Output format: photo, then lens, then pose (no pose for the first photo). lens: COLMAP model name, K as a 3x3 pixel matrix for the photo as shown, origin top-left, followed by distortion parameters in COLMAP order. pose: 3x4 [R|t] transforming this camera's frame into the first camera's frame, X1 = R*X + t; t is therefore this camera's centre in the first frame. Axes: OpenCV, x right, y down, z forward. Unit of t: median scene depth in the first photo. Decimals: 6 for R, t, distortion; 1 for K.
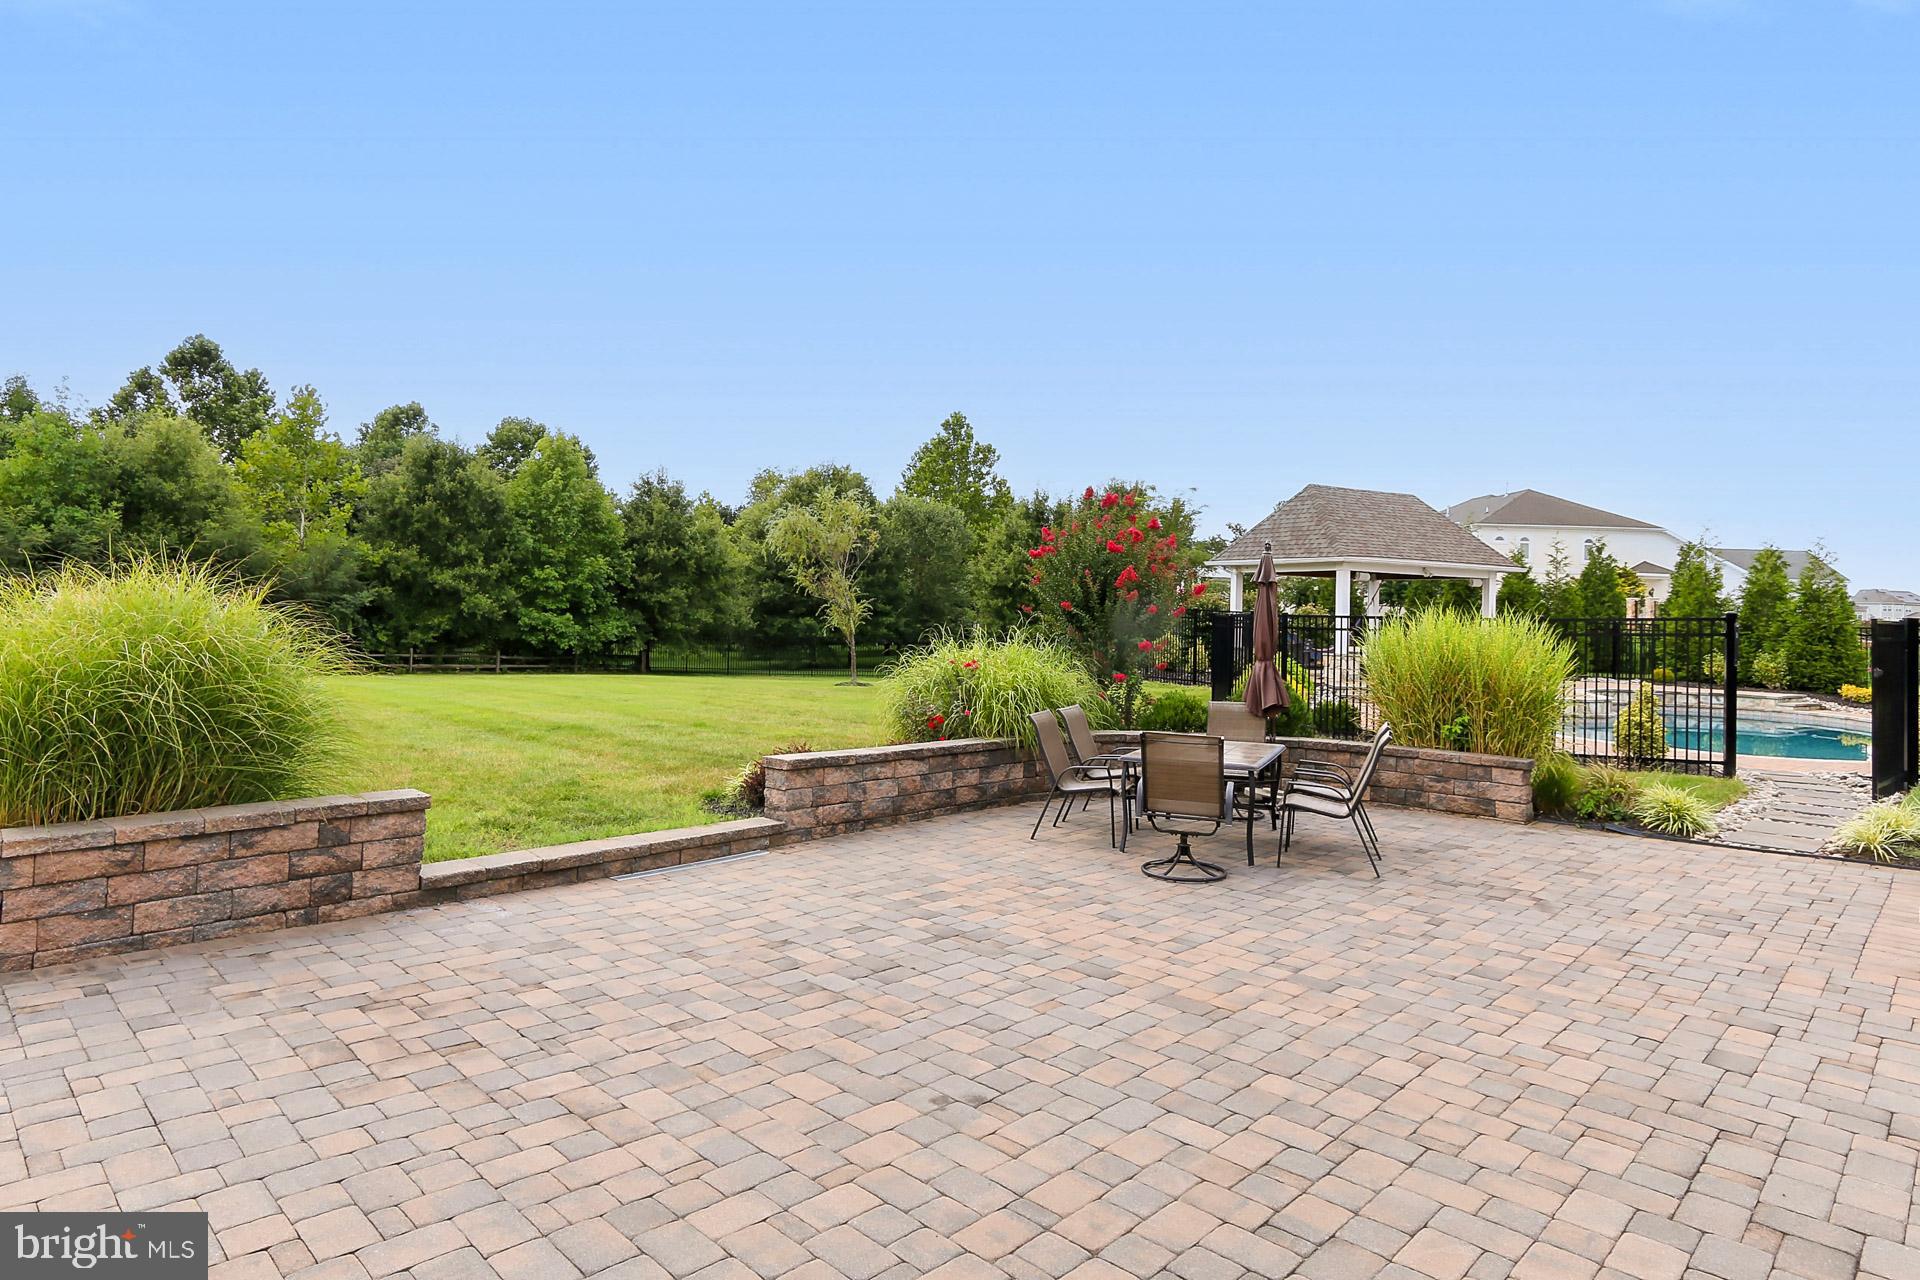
lens RADIAL K [[1057.1, 0, 931.8], [0, 1057.1, 612.8], [0, 0, 1]] dist [-0.009253, -0.000042]
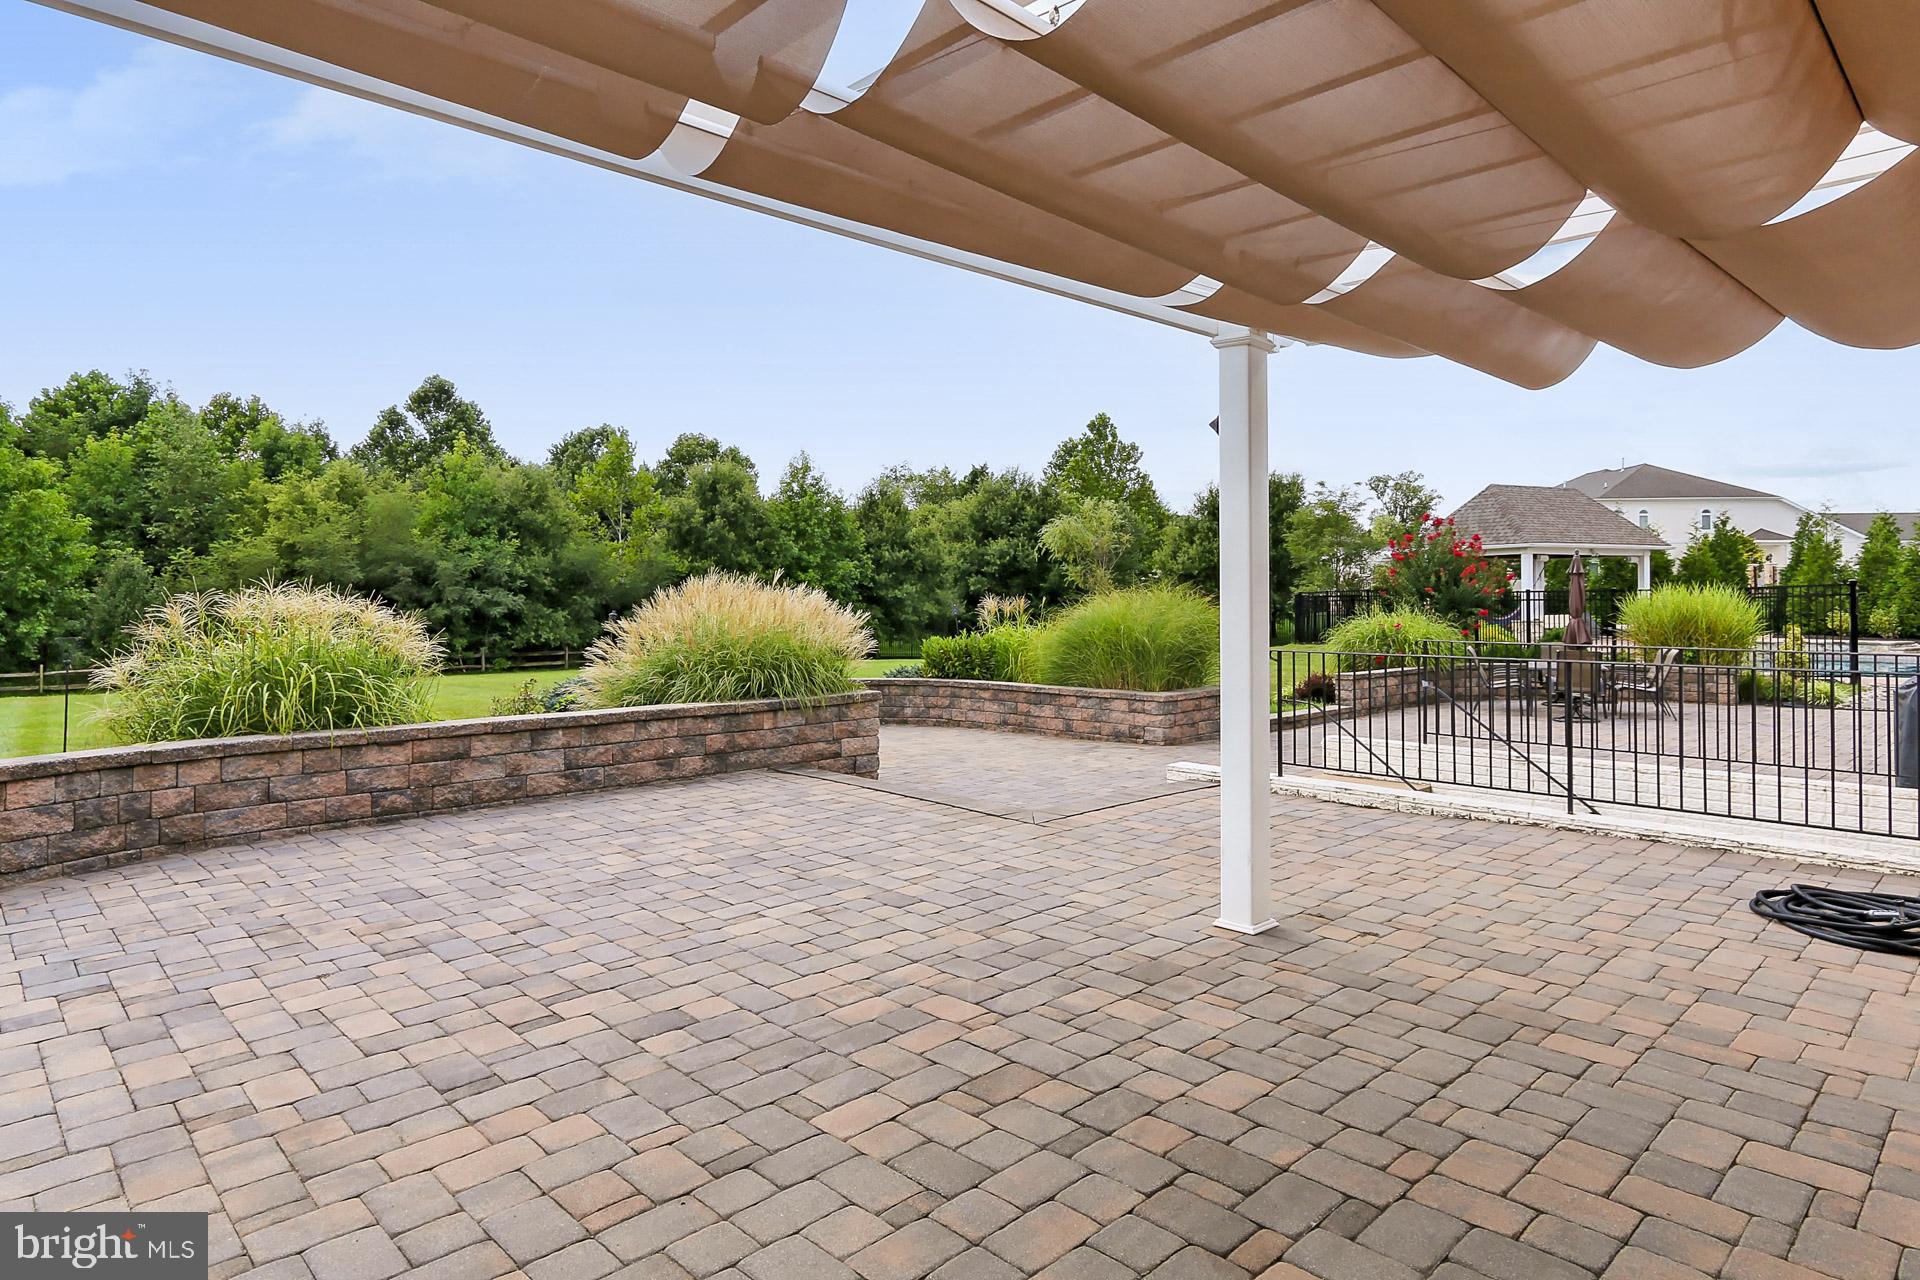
lens RADIAL K [[1057.1, 0, 951.6], [0, 1057.1, 619.5], [0, 0, 1]] dist [-0.009253, -0.000042]
pose [[0.997929, -0.031643, -0.056001, -0.269520], [0.032635, 0.999325, 0.016893, -0.006756], [0.055429, -0.018685, 0.998288, -0.347759]]
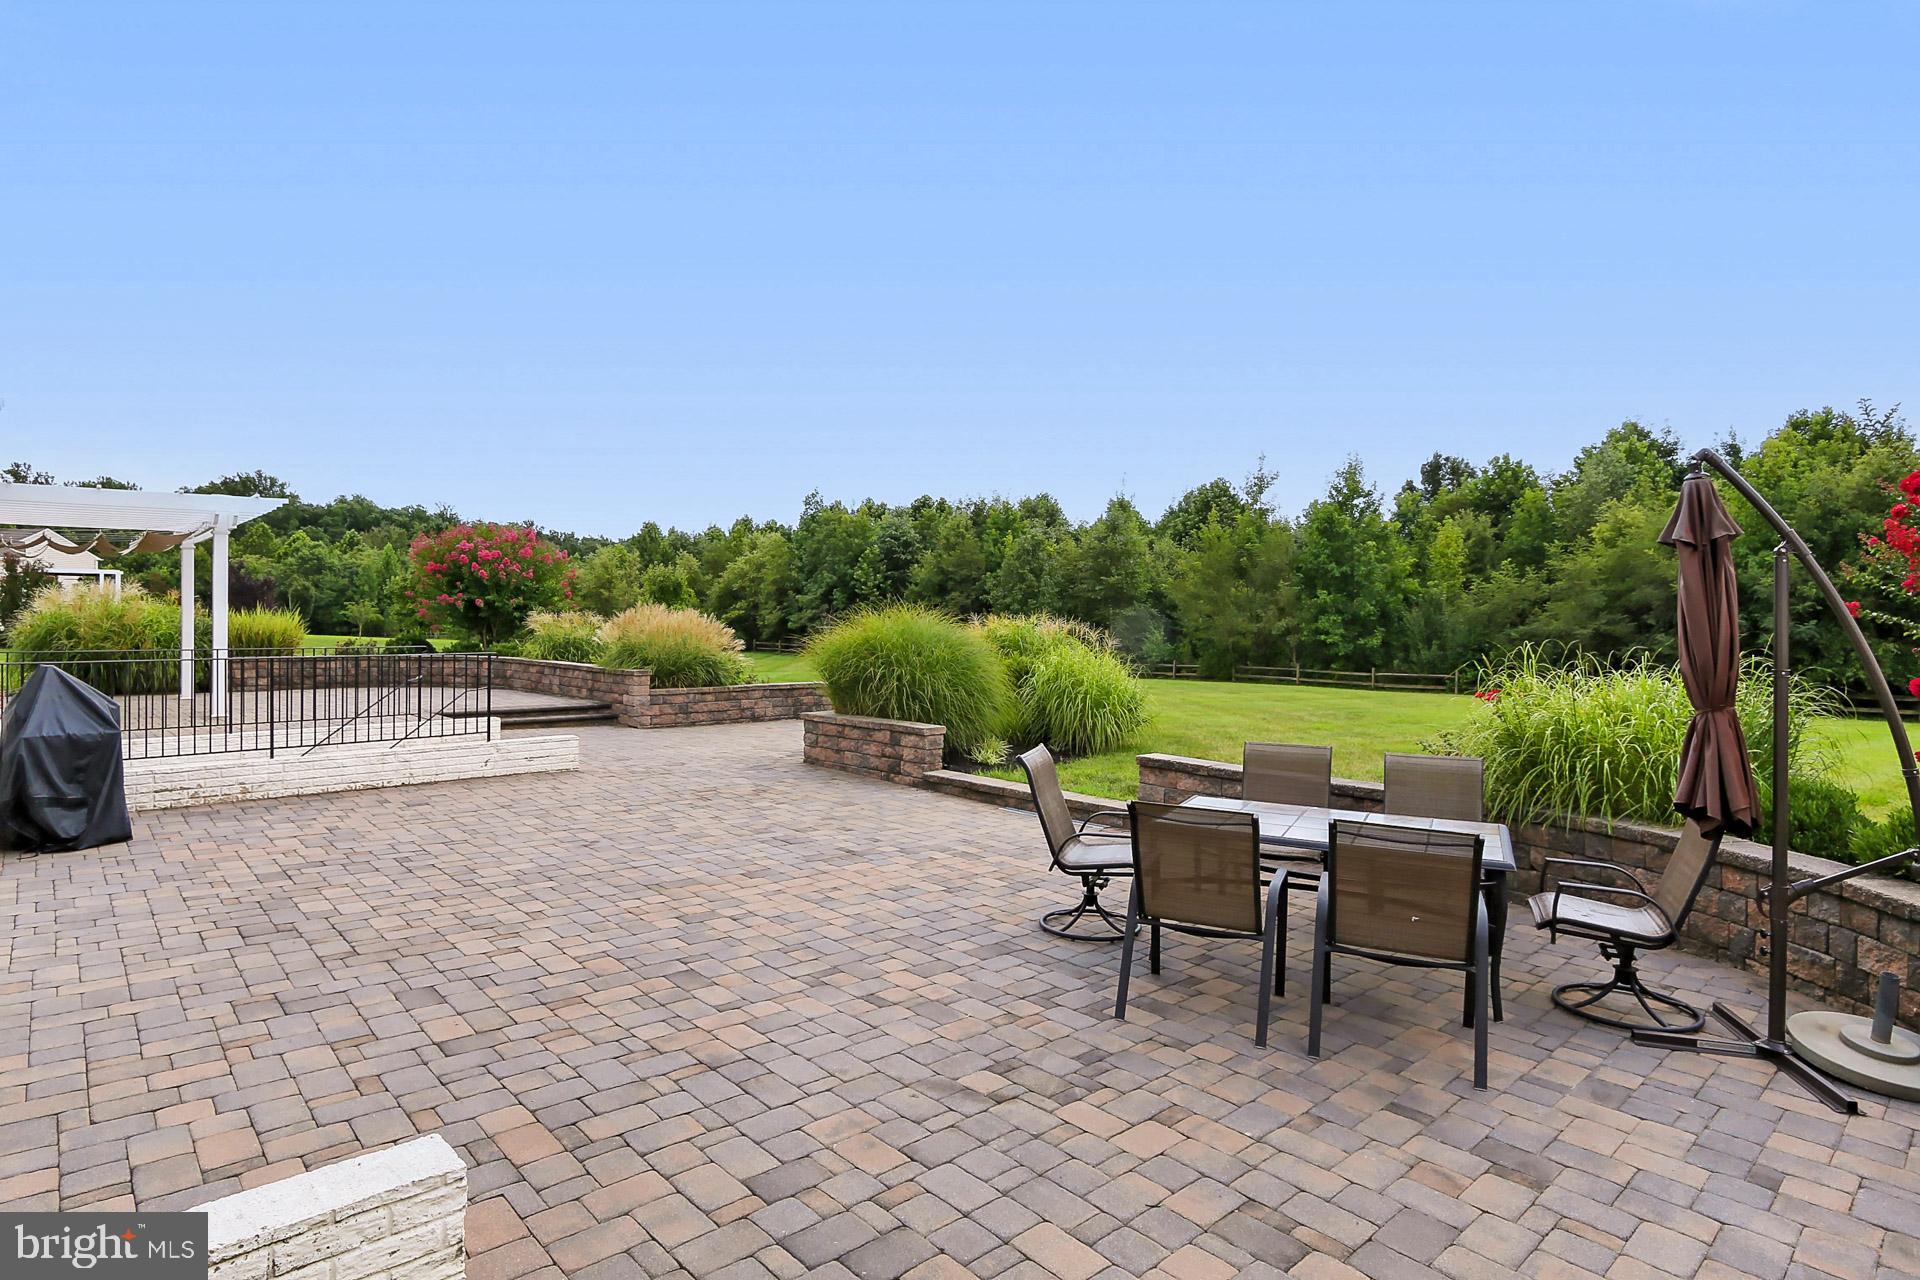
lens RADIAL K [[1057.1, 0, 947.1], [0, 1057.1, 637.0], [0, 0, 1]] dist [-0.009253, -0.000042]
pose [[-0.067340, -0.012616, -0.997650, 0.375324], [-0.016543, 0.999797, -0.011527, 0.011609], [0.997593, 0.015728, -0.067535, 0.332422]]
